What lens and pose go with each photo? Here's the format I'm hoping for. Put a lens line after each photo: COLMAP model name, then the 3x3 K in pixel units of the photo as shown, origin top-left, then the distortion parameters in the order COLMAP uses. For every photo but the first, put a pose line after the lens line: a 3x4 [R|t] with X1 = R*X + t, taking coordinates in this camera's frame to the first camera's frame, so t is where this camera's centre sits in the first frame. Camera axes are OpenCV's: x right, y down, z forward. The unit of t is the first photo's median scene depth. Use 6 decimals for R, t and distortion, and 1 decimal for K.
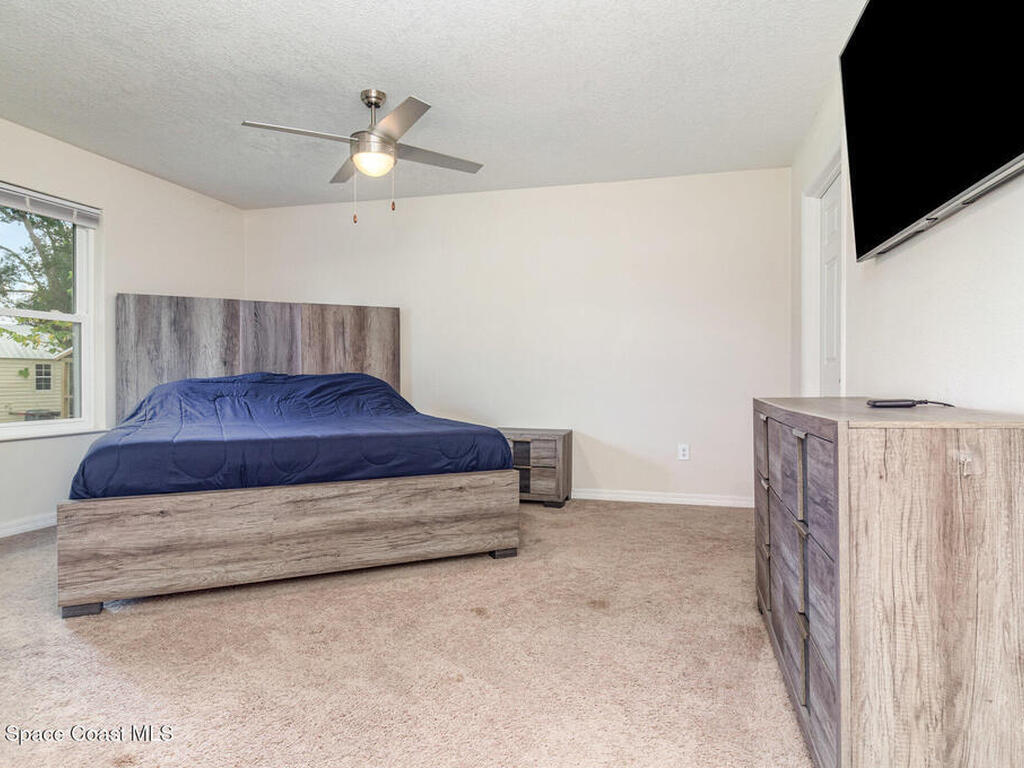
lens RADIAL K [[621.5, 0, 514.1], [0, 621.5, 379.0], [0, 0, 1]] dist [-0.000639, 0.000126]
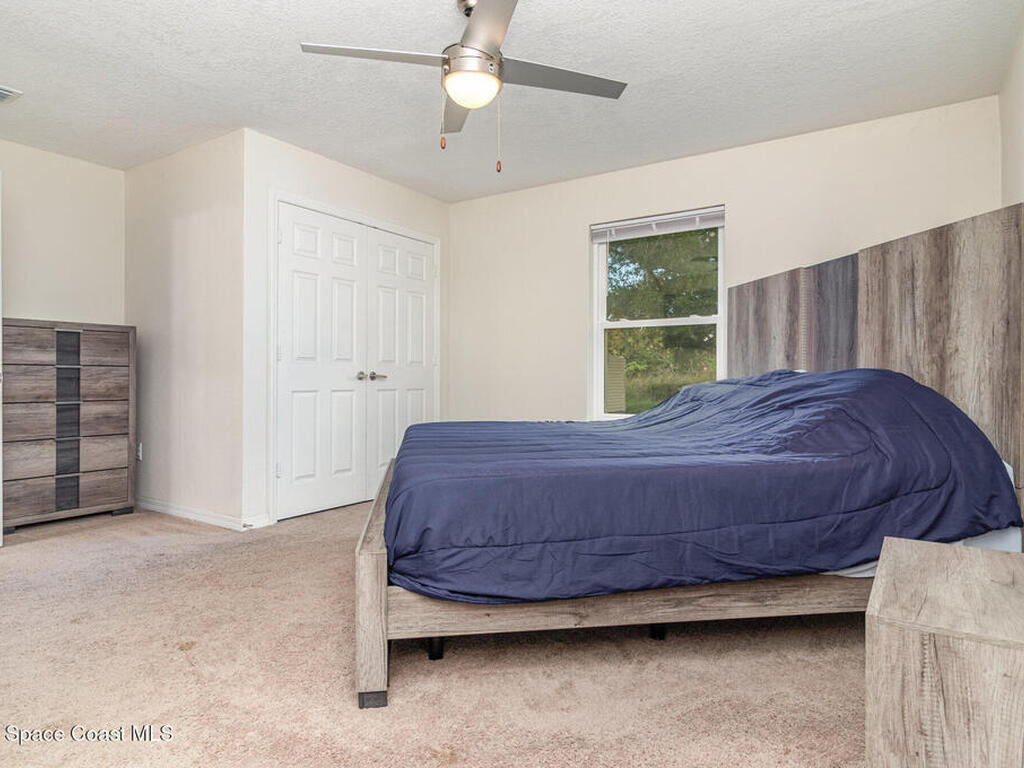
lens RADIAL K [[621.5, 0, 515.4], [0, 621.5, 380.4], [0, 0, 1]] dist [-0.000639, 0.000126]
pose [[-0.315490, 0.005361, -0.948914, 0.312885], [-0.001757, 0.999979, 0.006233, -0.002649], [0.948927, 0.003633, -0.315474, 0.865265]]
